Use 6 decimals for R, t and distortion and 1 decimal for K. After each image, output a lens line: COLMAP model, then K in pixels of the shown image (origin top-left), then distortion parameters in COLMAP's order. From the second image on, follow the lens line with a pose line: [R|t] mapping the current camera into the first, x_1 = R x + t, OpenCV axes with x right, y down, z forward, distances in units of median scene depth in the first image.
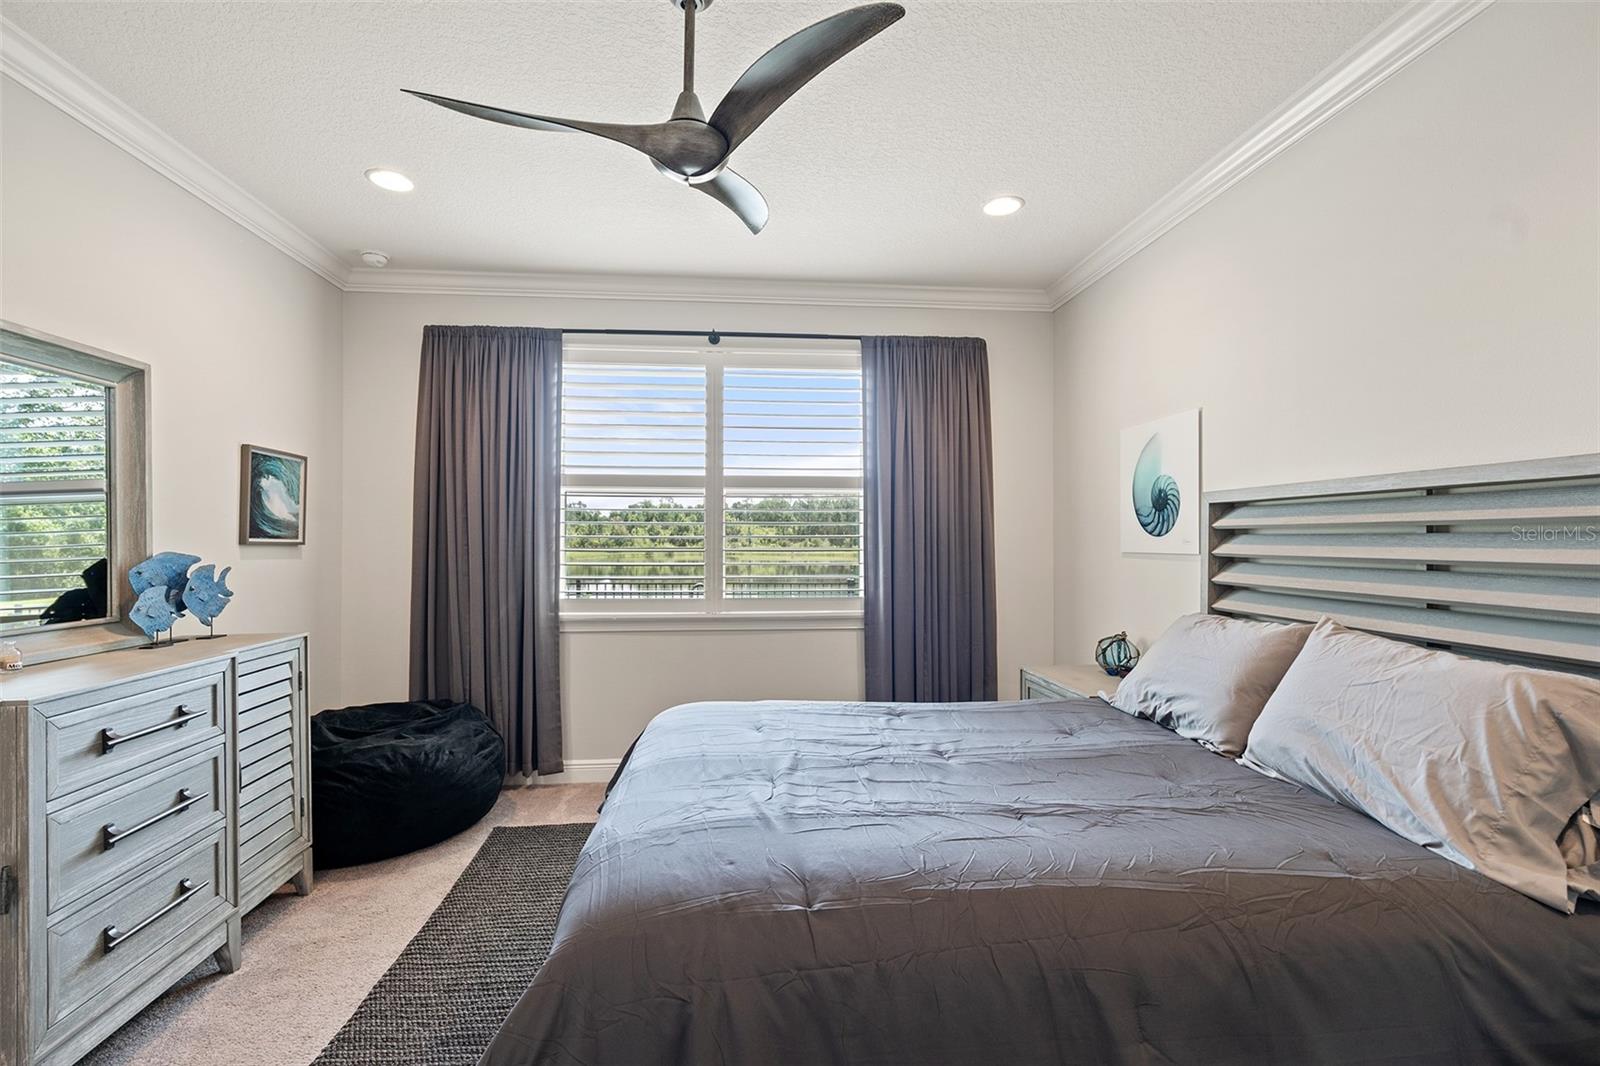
lens RADIAL K [[725.3, 0, 794.9], [0, 725.3, 538.7], [0, 0, 1]] dist [-0.013955, 0.005743]
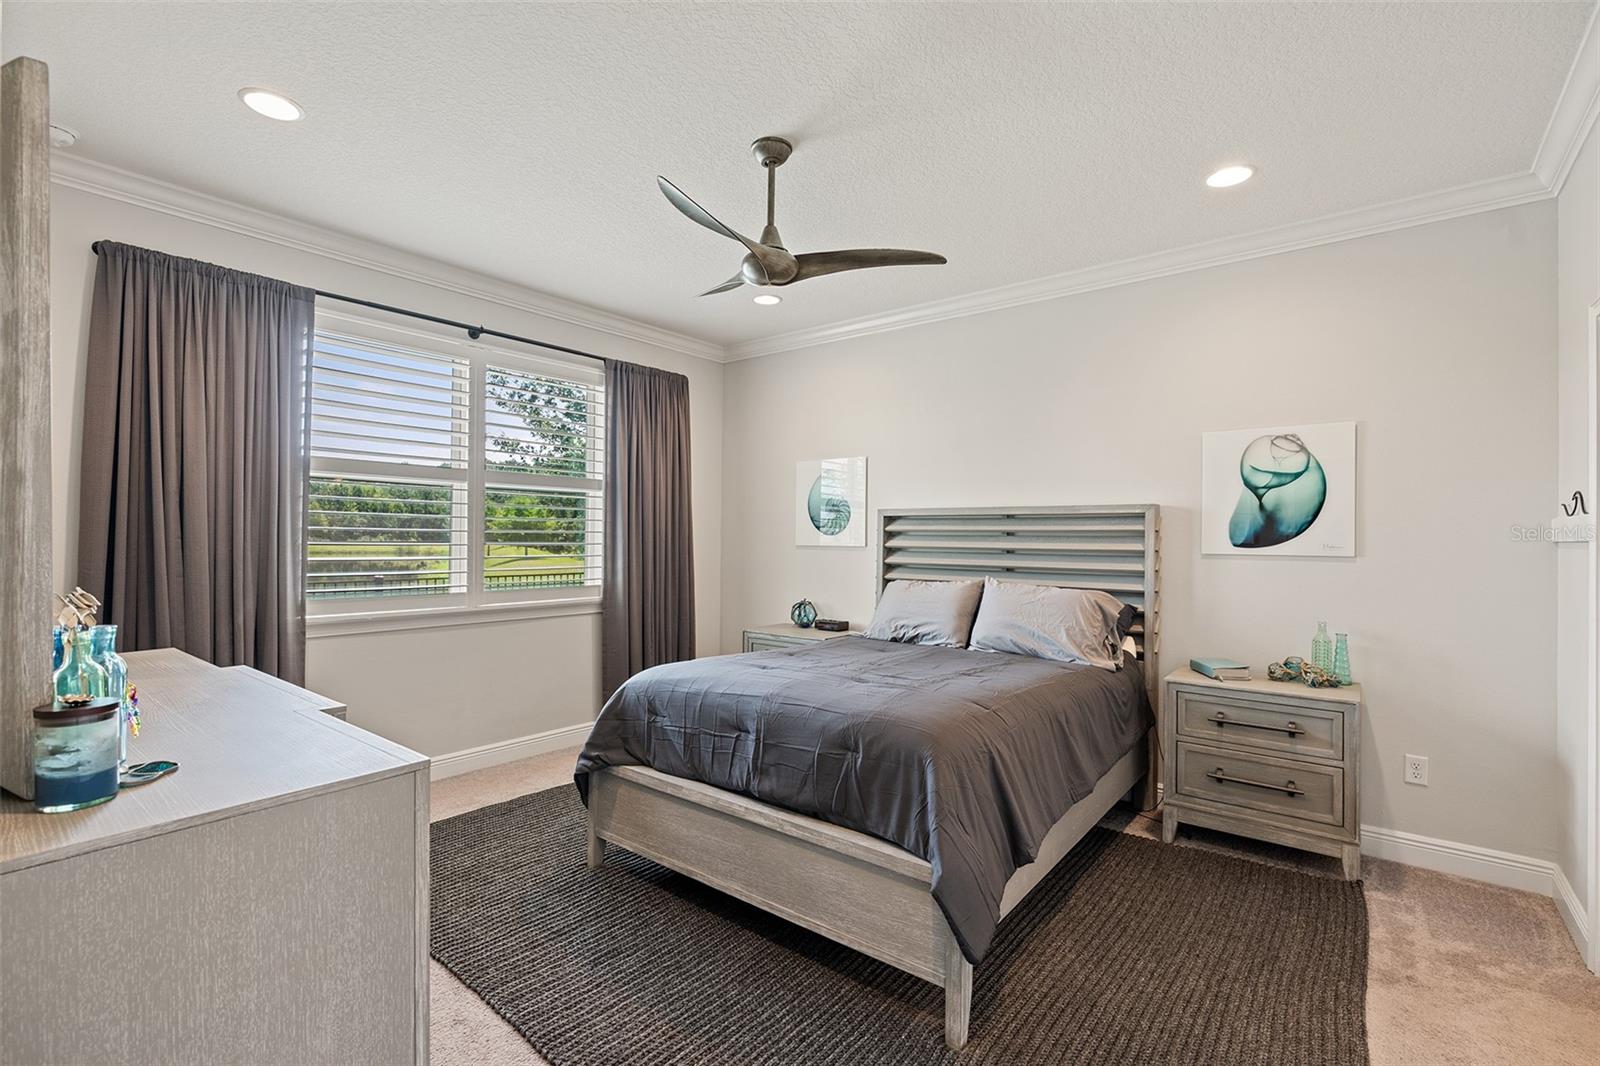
lens RADIAL K [[725.3, 0, 801.2], [0, 725.3, 535.9], [0, 0, 1]] dist [-0.013955, 0.005743]
pose [[0.693369, 0.008370, 0.720535, -0.543613], [-0.010939, 0.999940, -0.001090, 0.000750], [-0.720500, -0.007126, 0.693418, -0.024712]]
